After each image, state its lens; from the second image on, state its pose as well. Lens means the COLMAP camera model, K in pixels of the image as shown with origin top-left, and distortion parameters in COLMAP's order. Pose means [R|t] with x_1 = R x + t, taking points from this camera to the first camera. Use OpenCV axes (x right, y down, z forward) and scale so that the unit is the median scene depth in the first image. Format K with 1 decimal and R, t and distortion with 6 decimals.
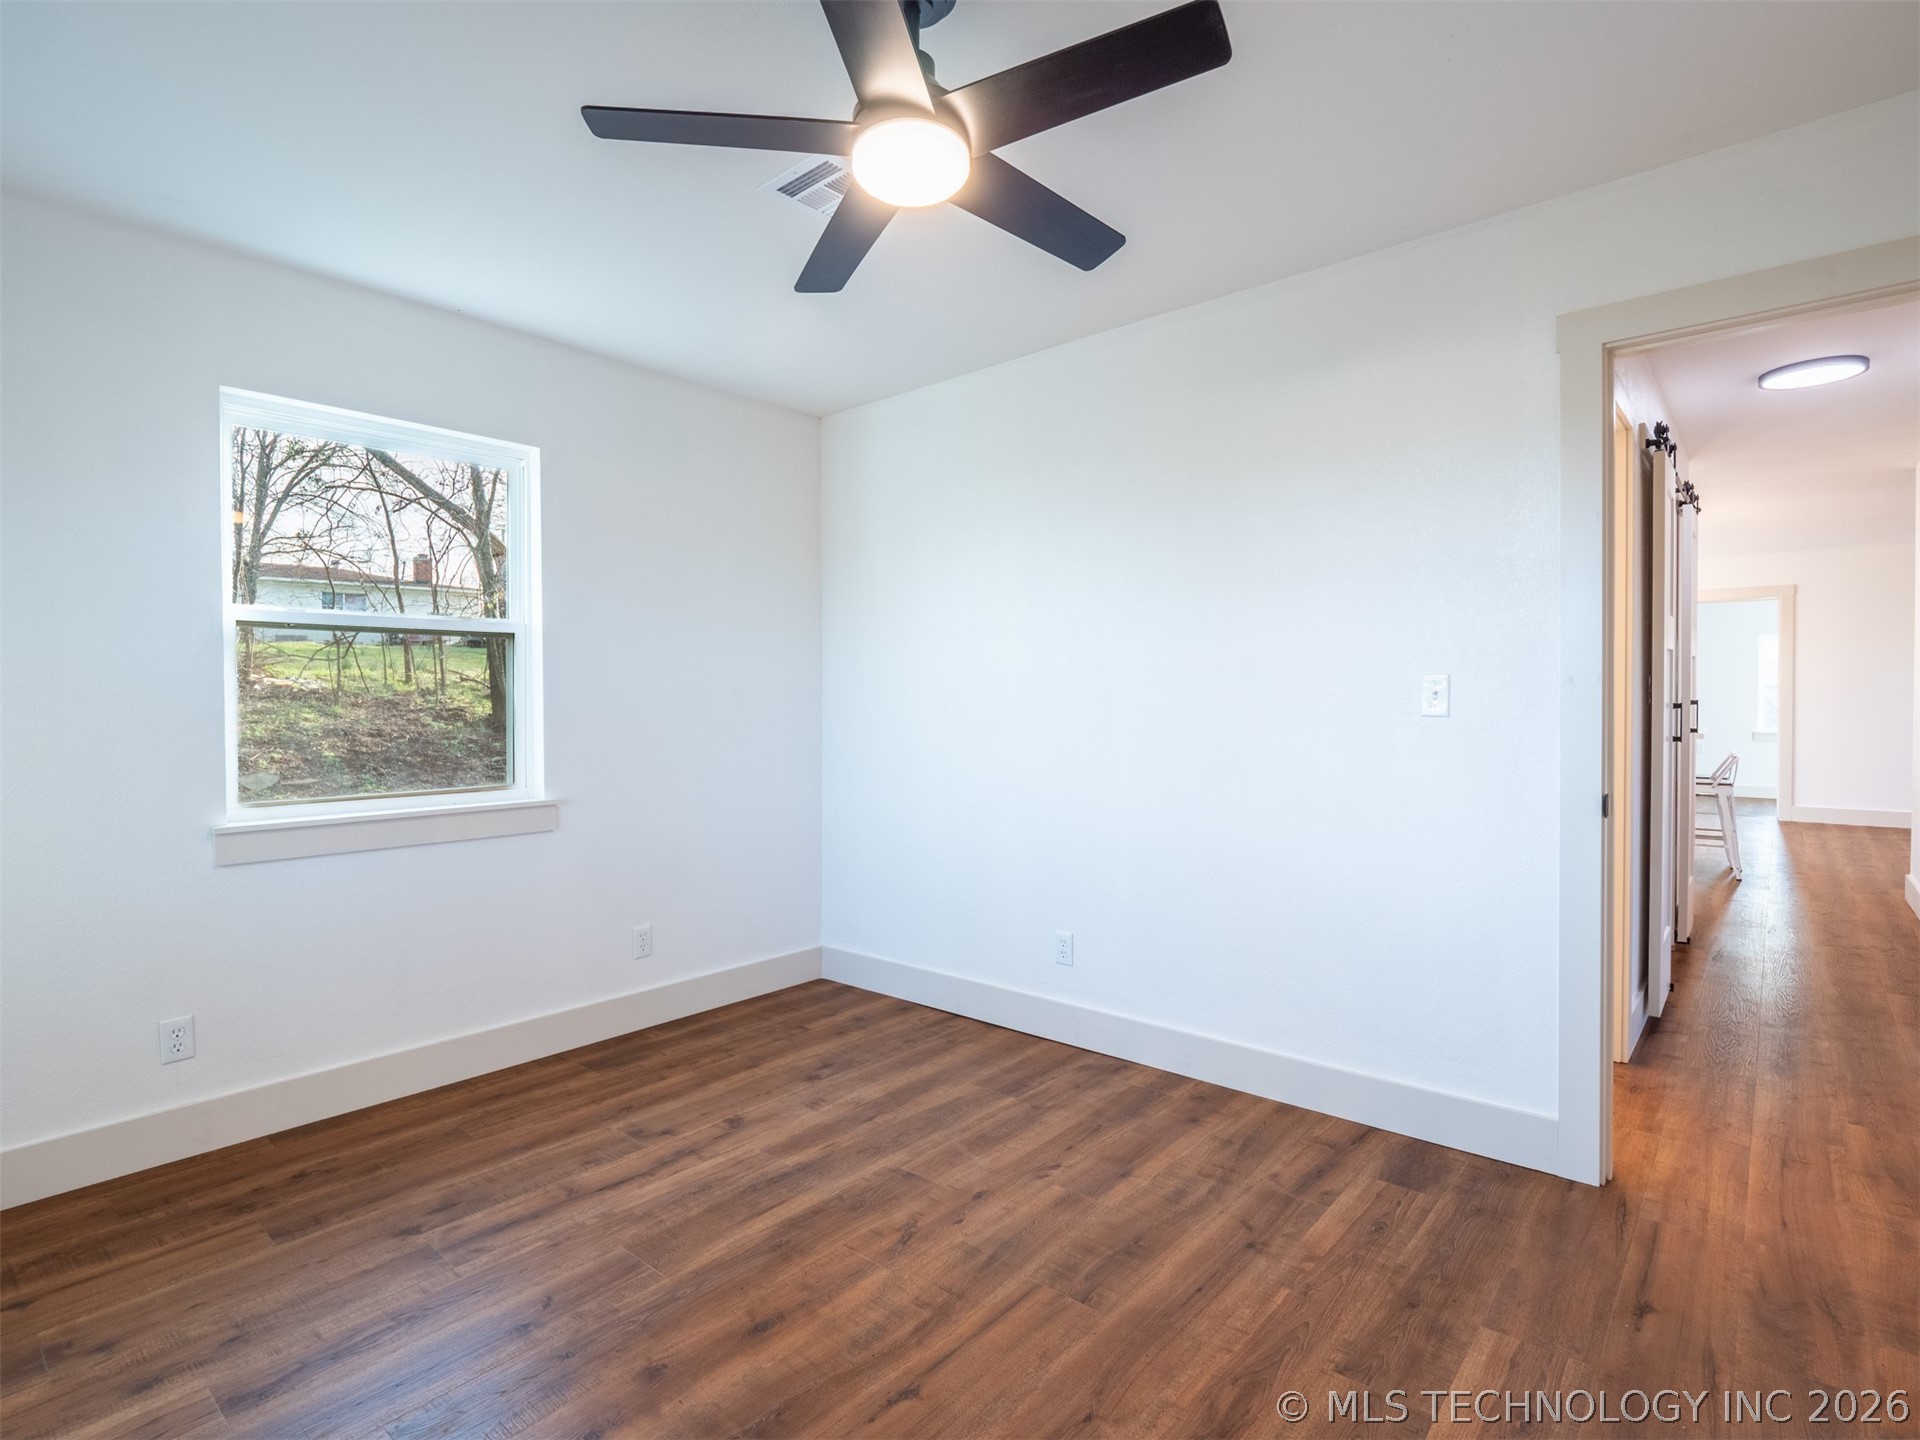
lens RADIAL K [[979.8, 0, 955.5], [0, 979.8, 685.8], [0, 0, 1]] dist [-0.004509, -0.001895]
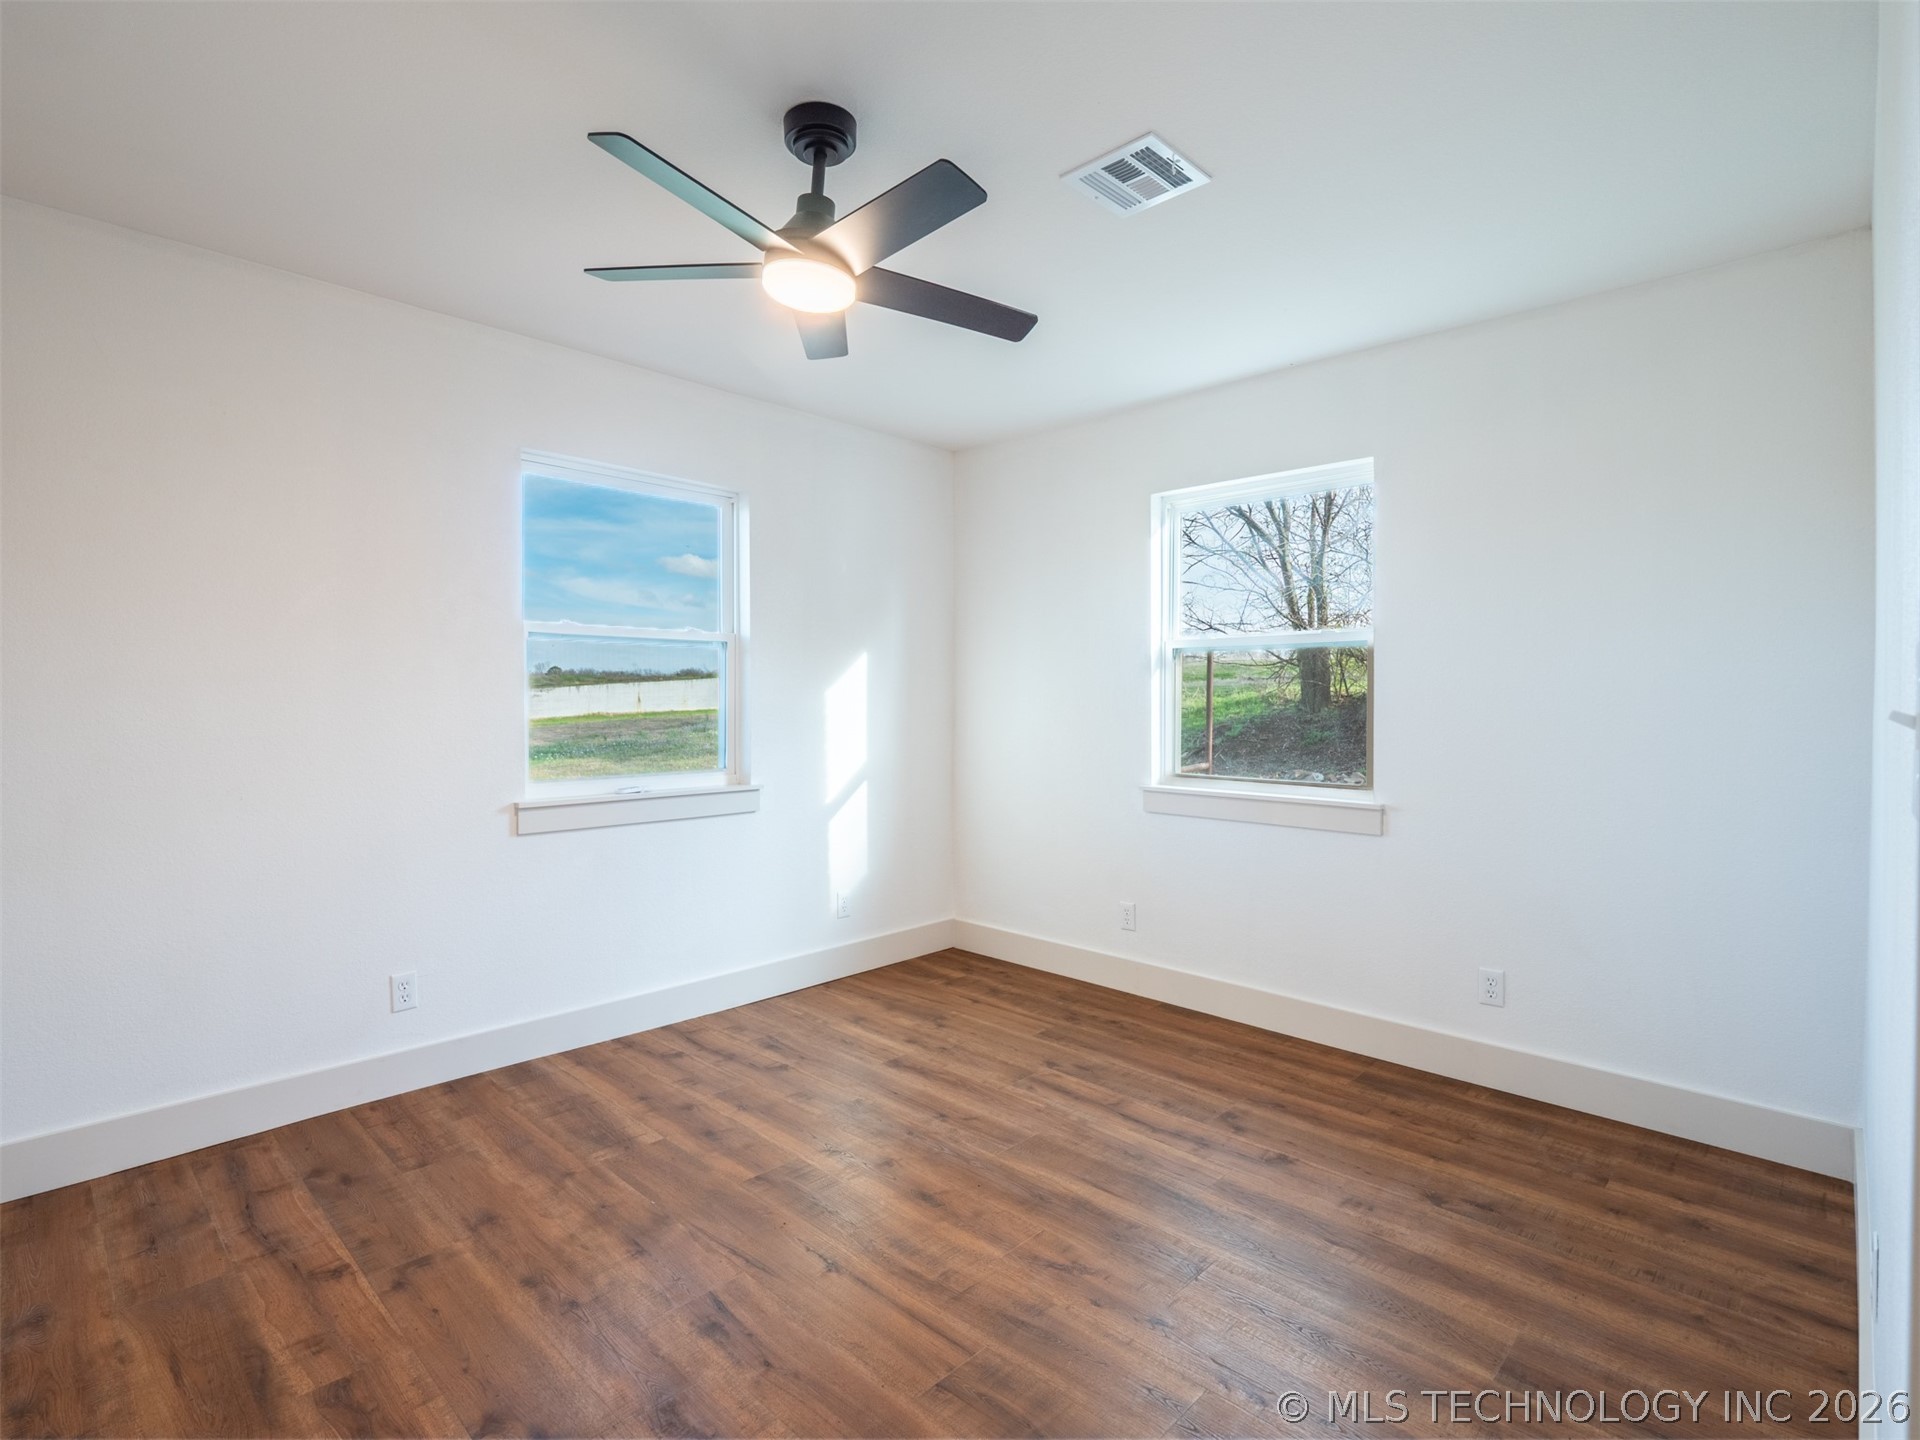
lens RADIAL K [[950.1, 0, 958.5], [0, 950.1, 715.2], [0, 0, 1]] dist [-0.007353, -0.002923]
pose [[-0.066672, 0.021270, -0.997548, 0.760032], [0.010501, 0.999732, 0.020615, 0.001431], [0.997720, -0.009101, -0.066878, 0.842472]]
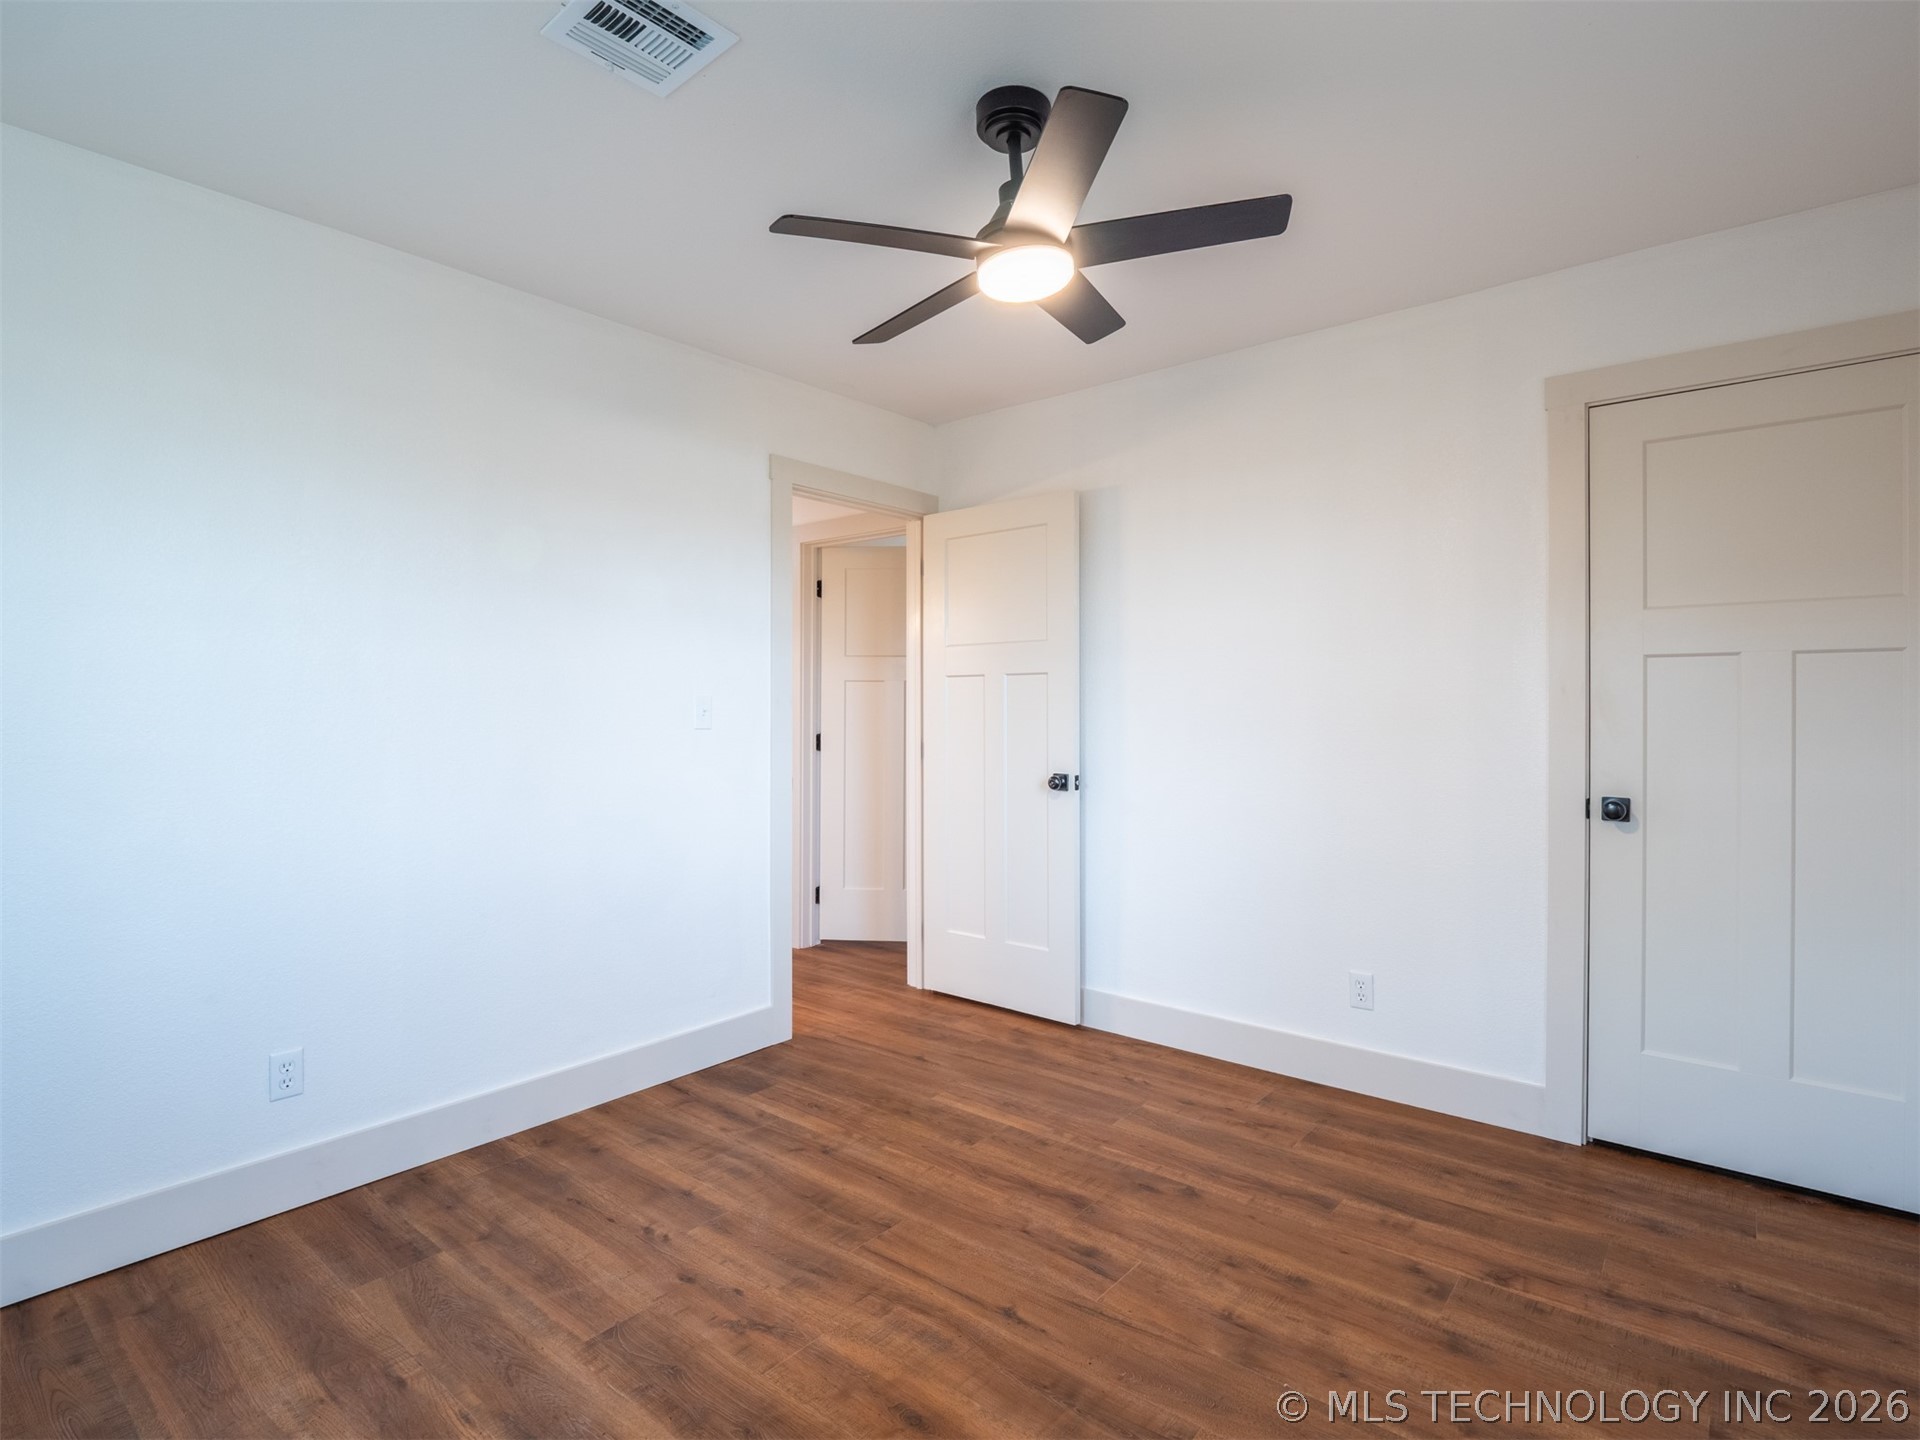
lens RADIAL K [[956.8, 0, 980.1], [0, 956.8, 717.9], [0, 0, 1]] dist [-0.004026, -0.001126]
pose [[-0.030862, 0.000643, 0.999523, -0.793888], [-0.008377, 0.999965, -0.000902, 0.015232], [-0.999489, -0.008401, -0.030856, 0.725512]]
